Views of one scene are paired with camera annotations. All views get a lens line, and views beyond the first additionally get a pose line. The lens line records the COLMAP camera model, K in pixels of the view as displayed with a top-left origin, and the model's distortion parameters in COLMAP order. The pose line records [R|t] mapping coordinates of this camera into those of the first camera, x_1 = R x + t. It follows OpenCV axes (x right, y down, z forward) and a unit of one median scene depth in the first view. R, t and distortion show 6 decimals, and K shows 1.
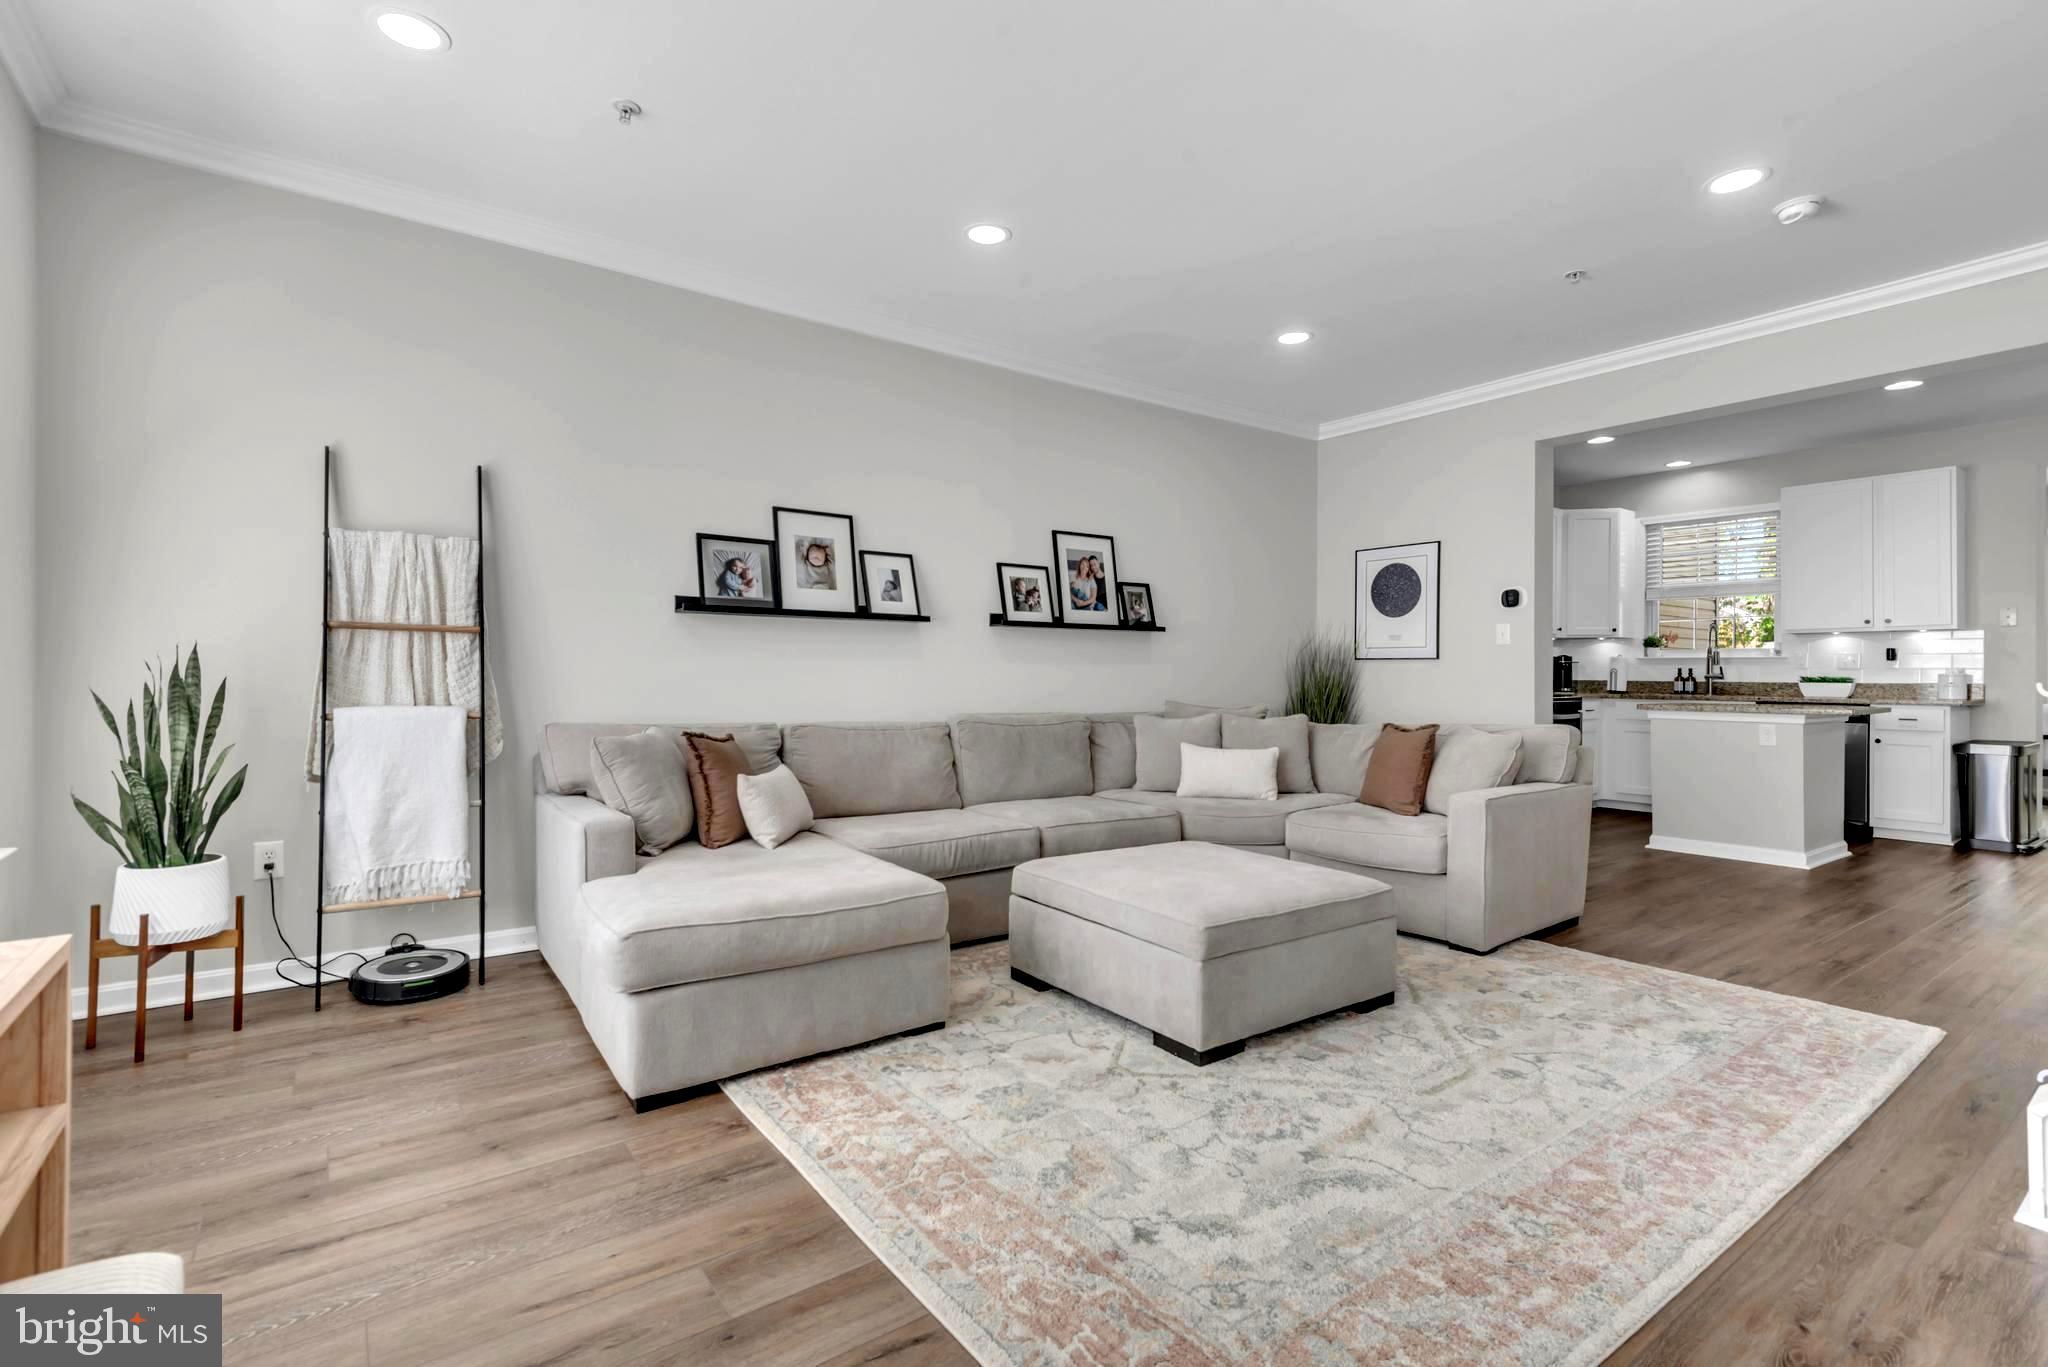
lens RADIAL K [[927.9, 0, 1021.0], [0, 927.9, 677.2], [0, 0, 1]] dist [0.033057, -0.013511]
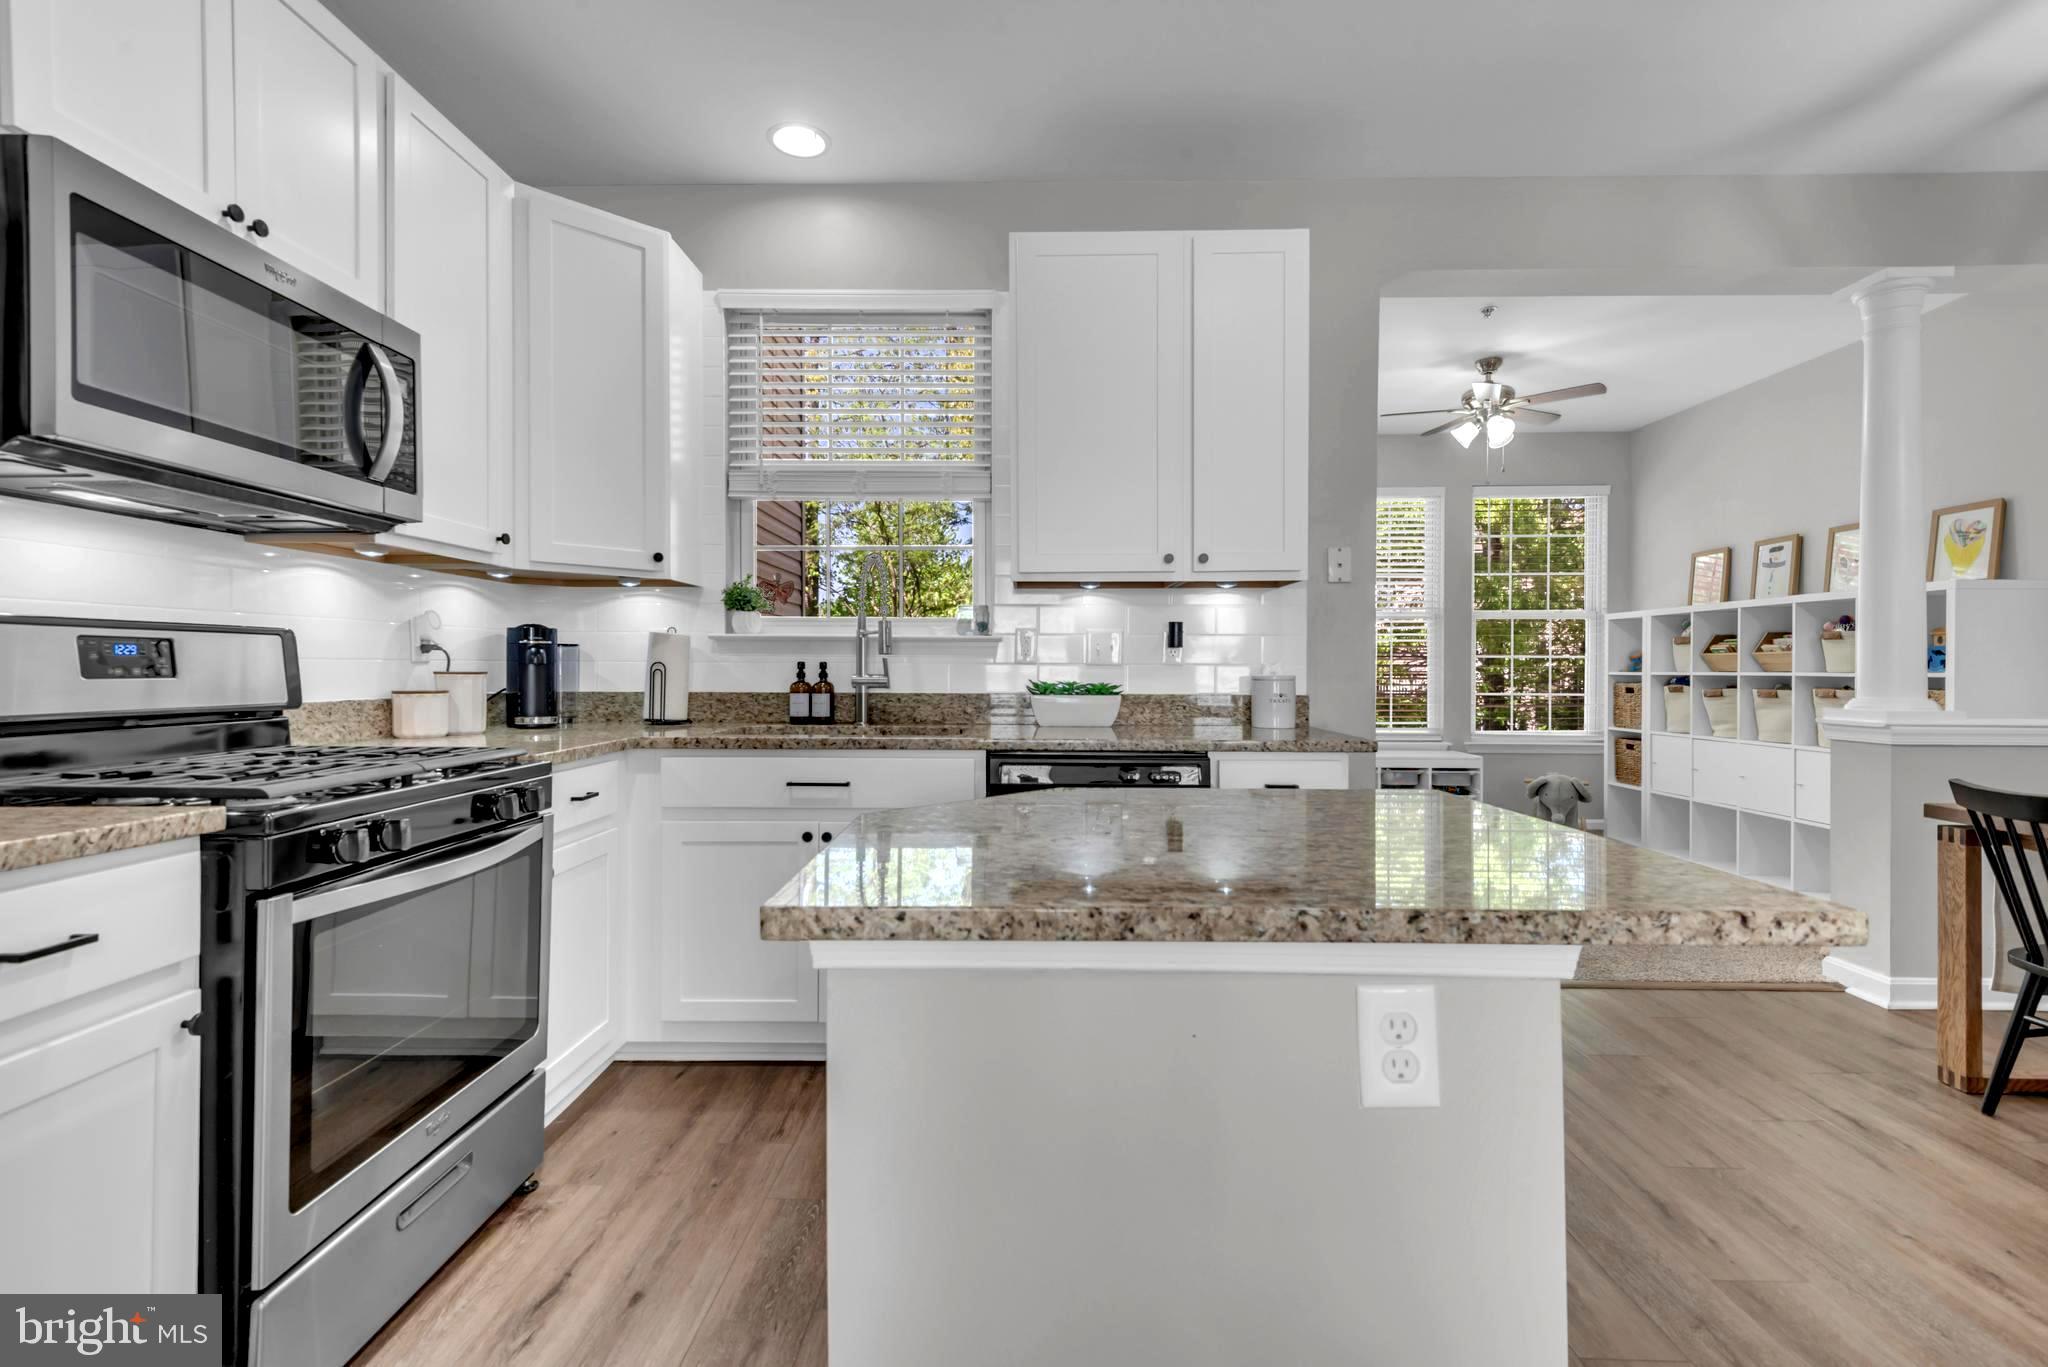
lens RADIAL K [[927.9, 0, 1027.2], [0, 927.9, 671.3], [0, 0, 1]] dist [0.033057, -0.013511]
pose [[0.597537, -0.004757, 0.801827, 0.474922], [0.001260, 0.999987, 0.004994, -0.007709], [-0.801840, -0.001973, 0.597535, 0.741826]]
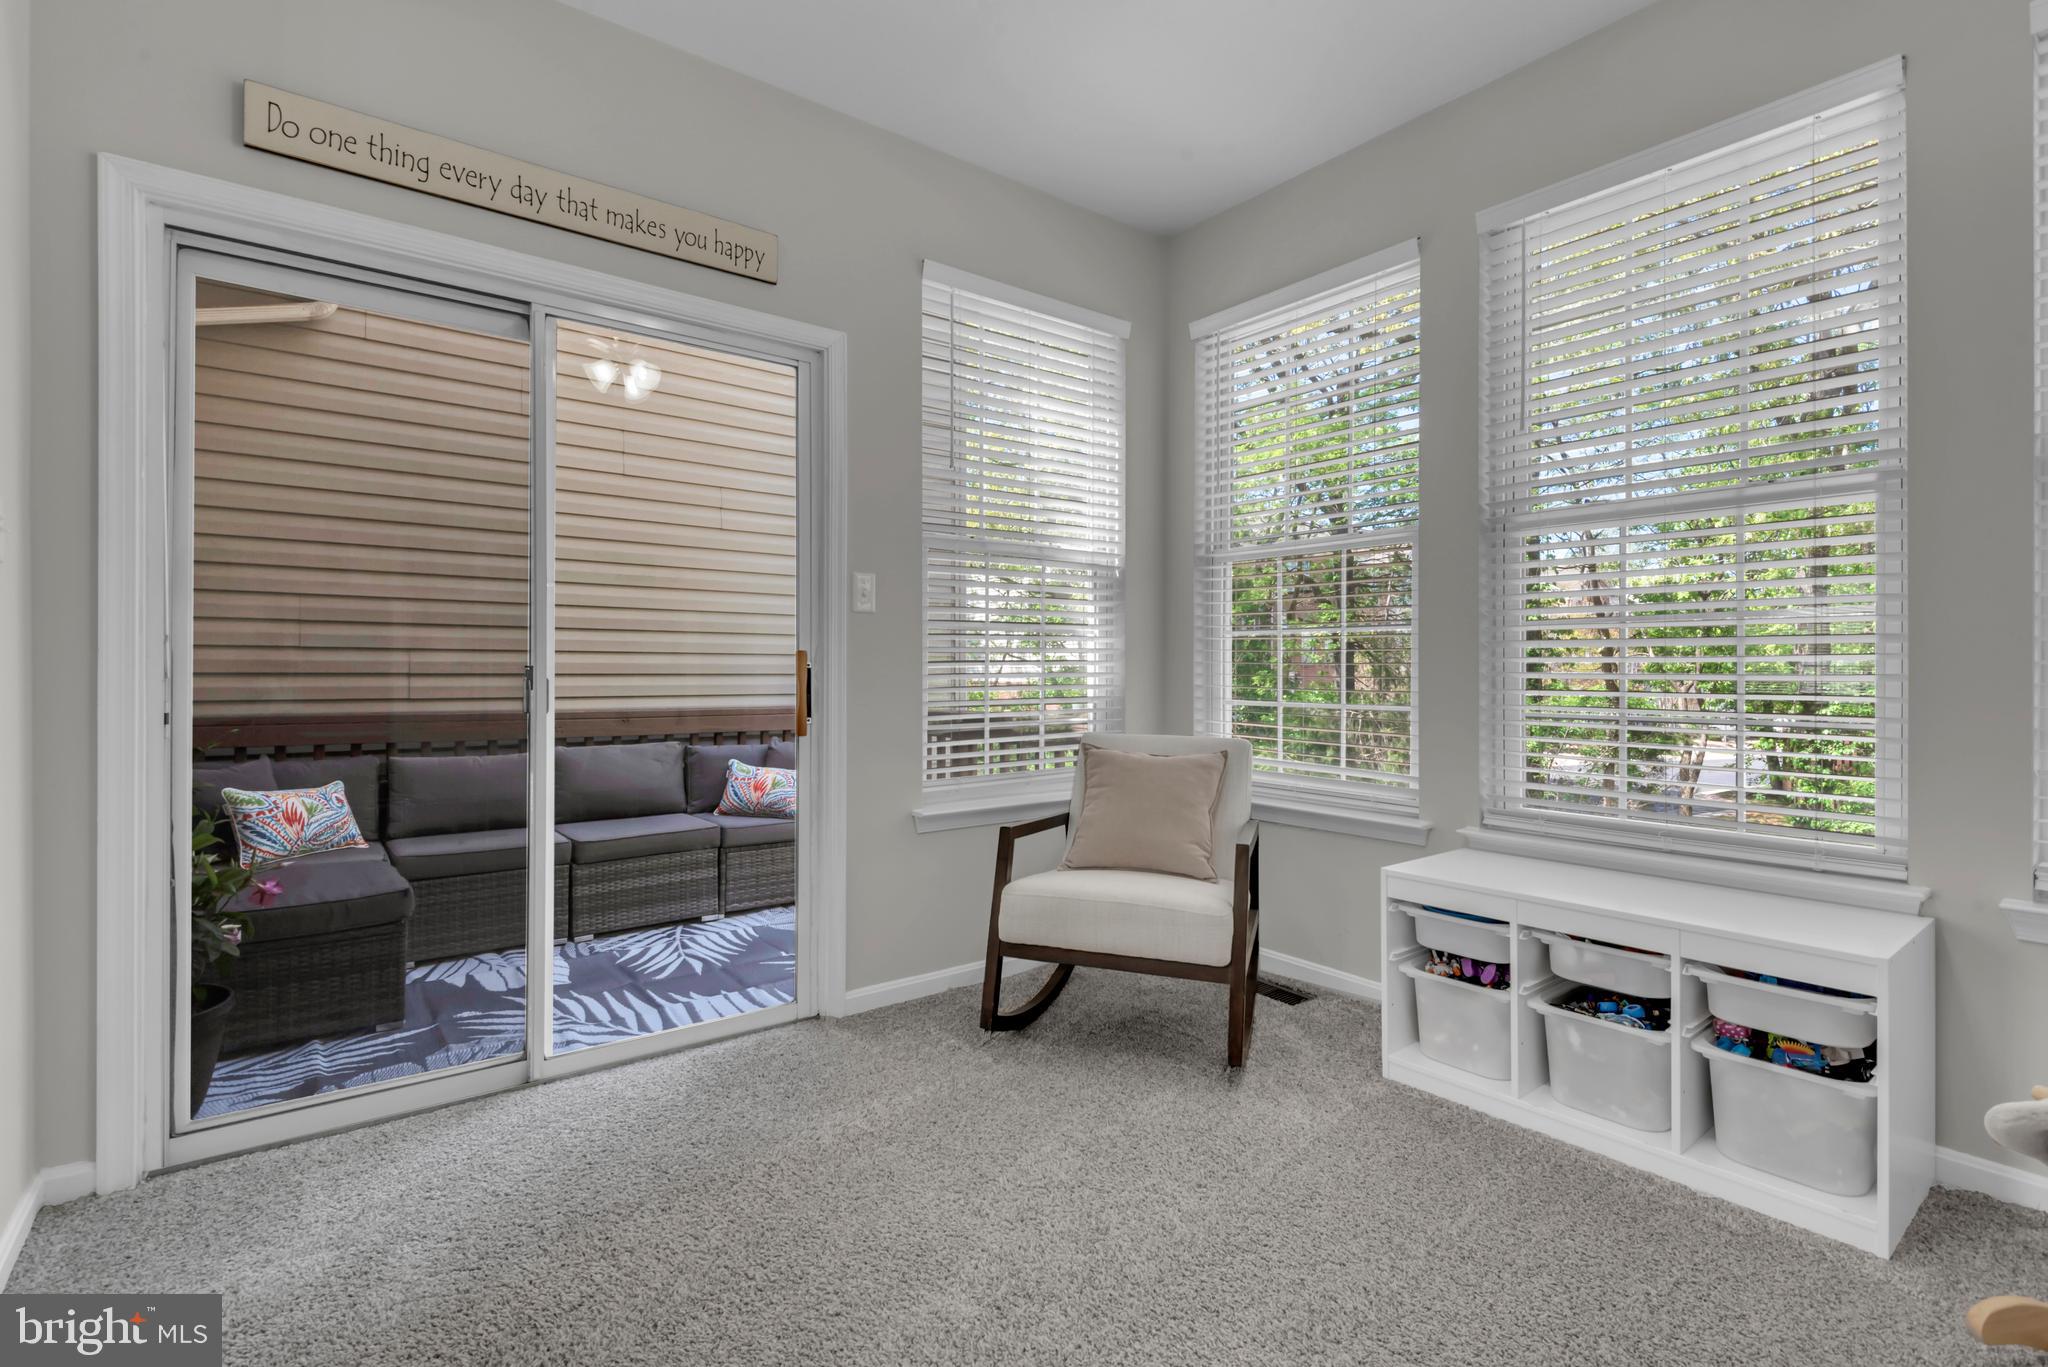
lens RADIAL K [[969.5, 0, 1019.3], [0, 969.5, 681.0], [0, 0, 1]] dist [0.018089, -0.000014]
pose [[0.999402, -0.001525, 0.034531, 1.201349], [0.001012, 0.999889, 0.014872, 0.000999], [-0.034550, -0.014828, 0.999293, 0.676414]]
